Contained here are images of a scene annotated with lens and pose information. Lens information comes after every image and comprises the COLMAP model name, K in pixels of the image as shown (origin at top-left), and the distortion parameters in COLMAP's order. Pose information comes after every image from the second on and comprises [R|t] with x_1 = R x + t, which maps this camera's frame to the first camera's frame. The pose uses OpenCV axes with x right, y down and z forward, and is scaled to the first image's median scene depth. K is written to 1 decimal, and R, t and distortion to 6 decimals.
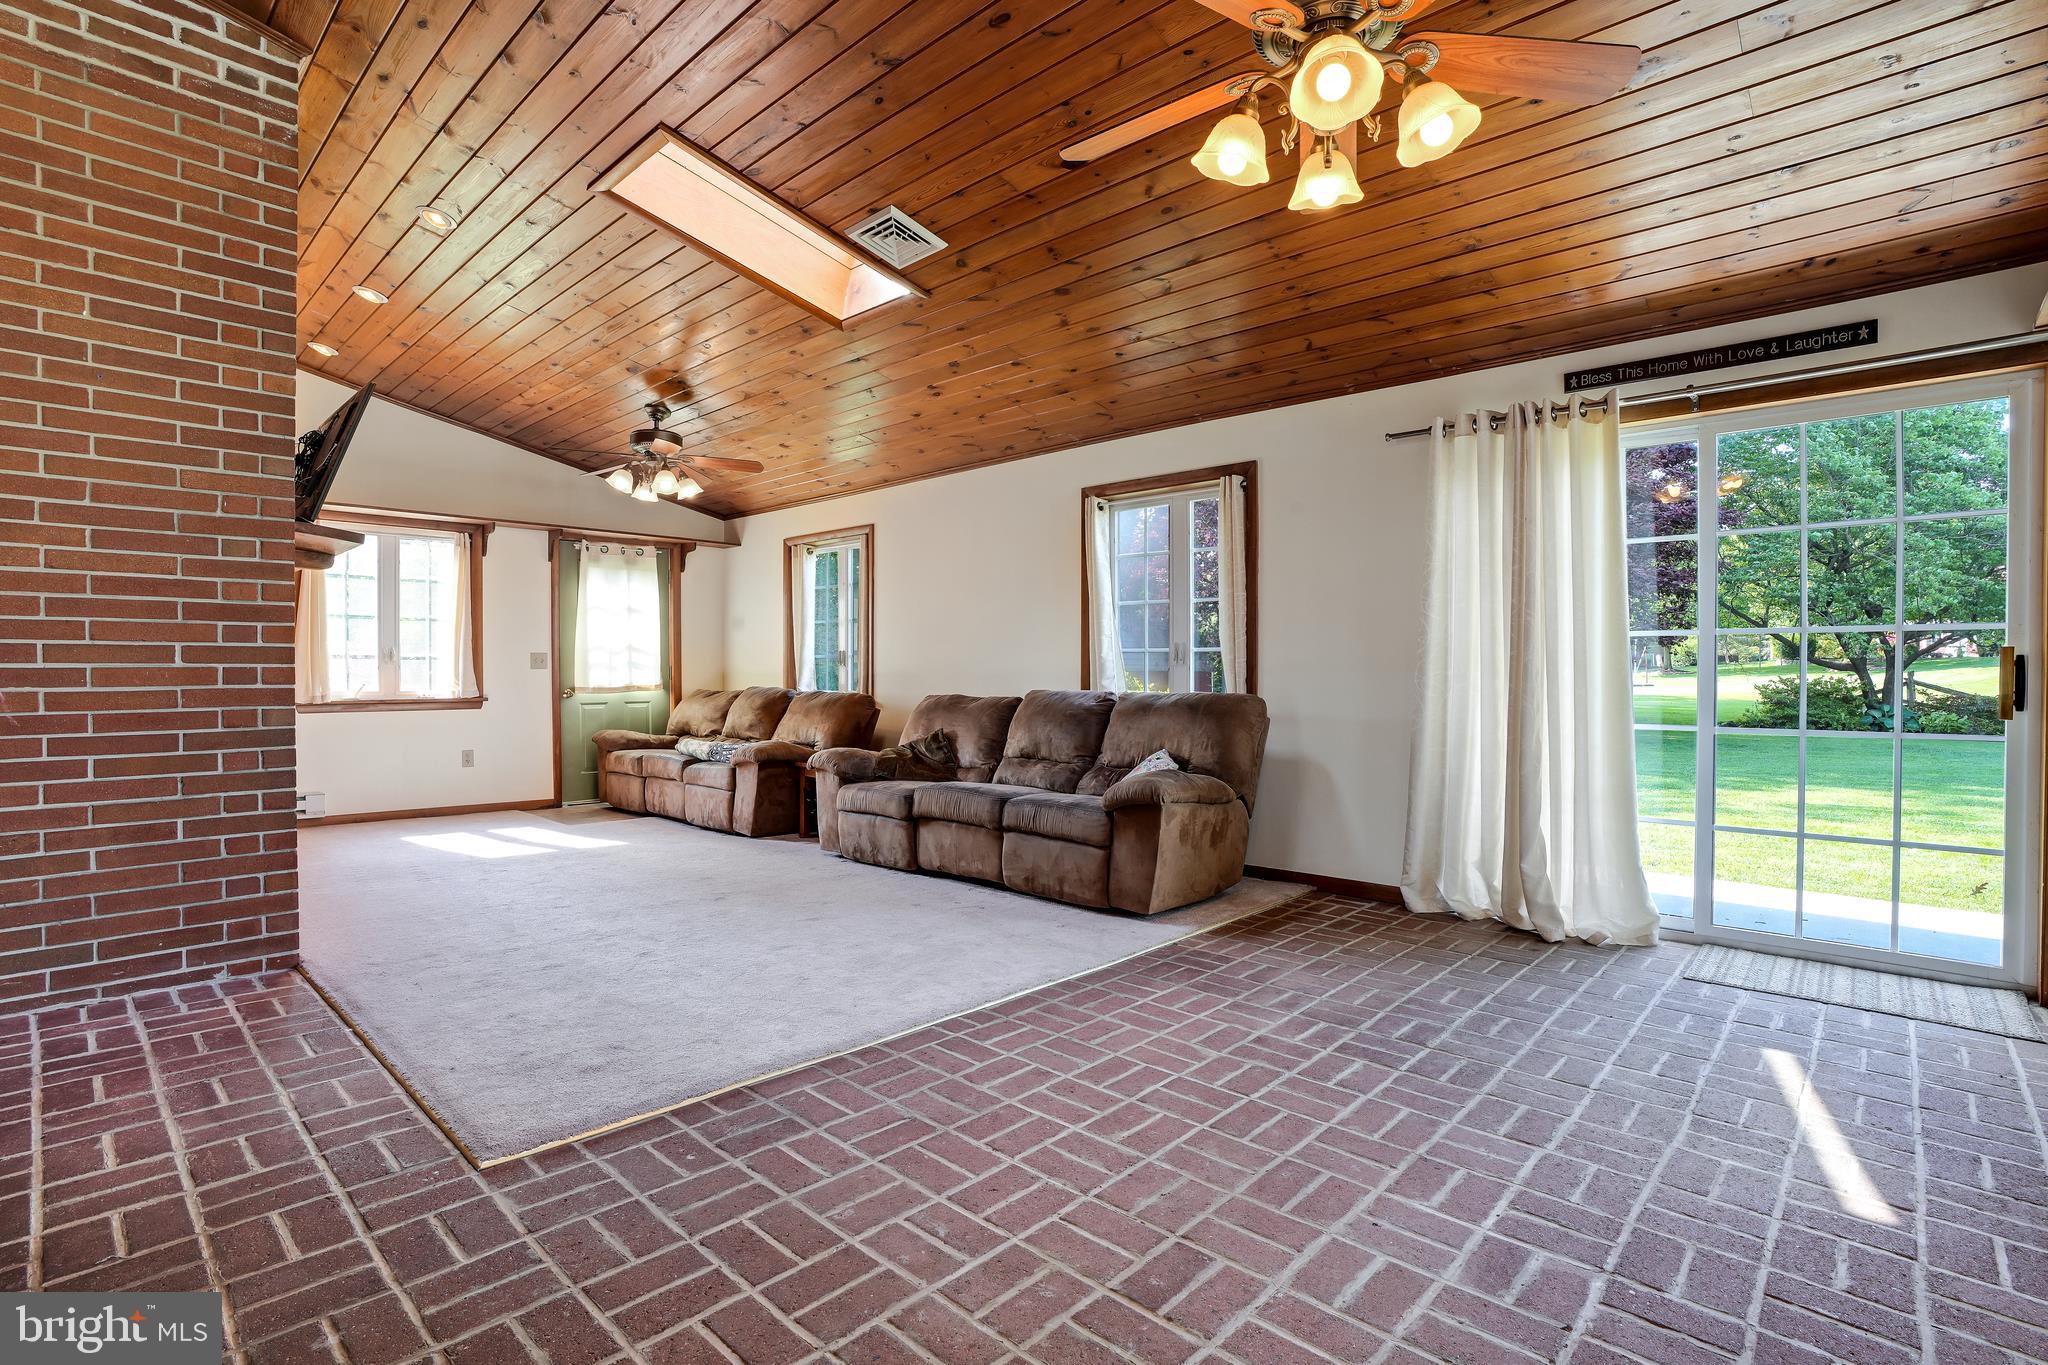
lens RADIAL K [[939.0, 0, 1029.5], [0, 939.0, 682.8], [0, 0, 1]] dist [-0.062793, 0.019318]
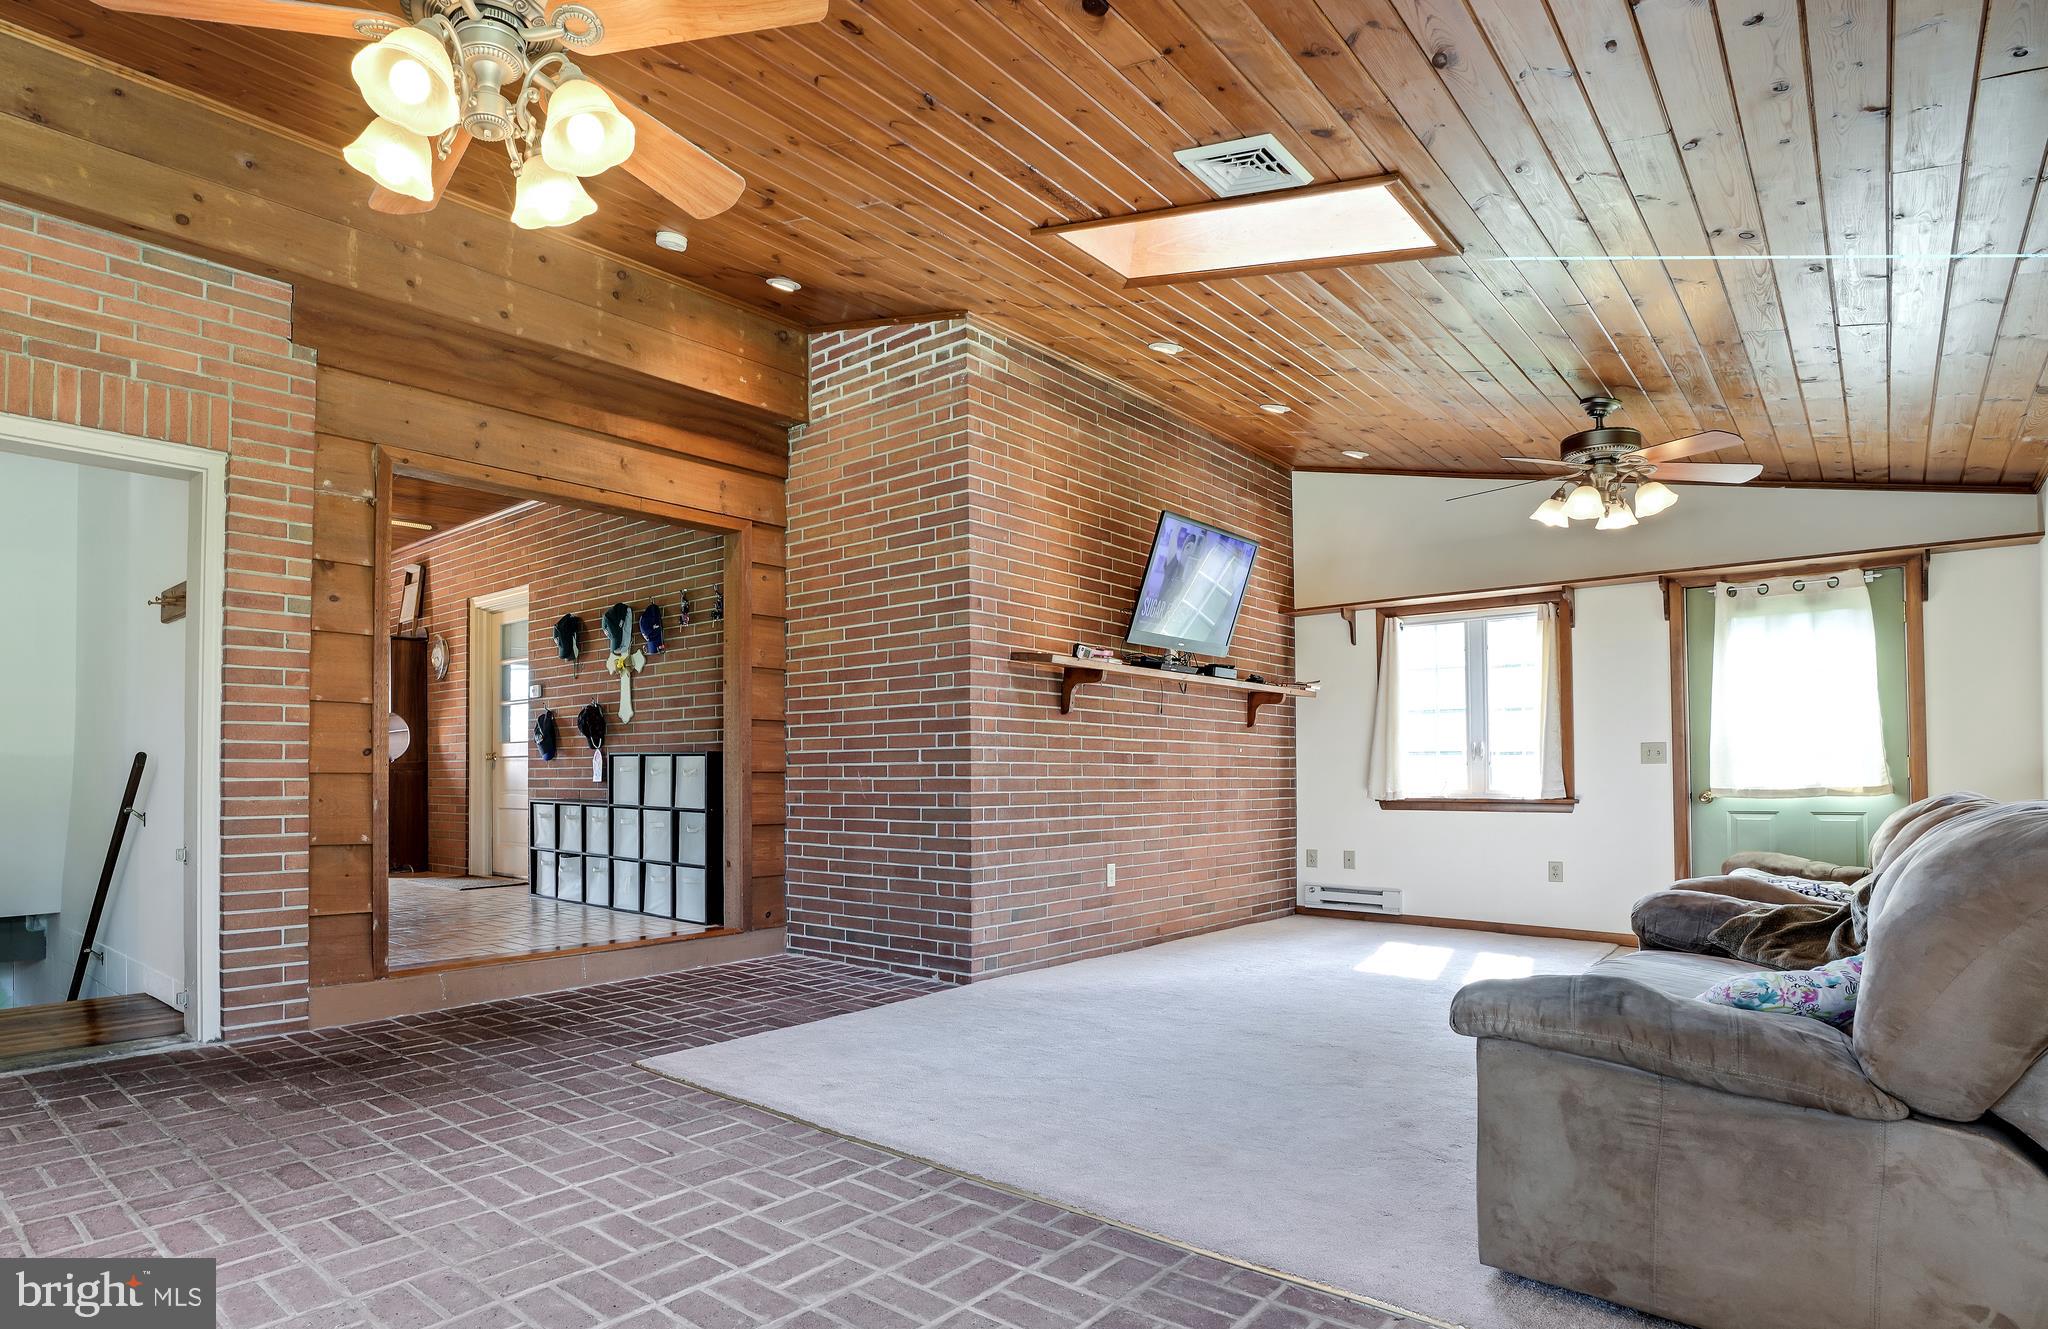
lens RADIAL K [[1237.4, 0, 1023.5], [0, 1237.4, 748.8], [0, 0, 1]] dist [-0.052726, 0.000360]
pose [[0.019251, -0.023682, -0.999534, 0.948504], [-0.009736, 0.999668, -0.023872, 0.003833], [0.999767, 0.010191, 0.019014, 0.954487]]
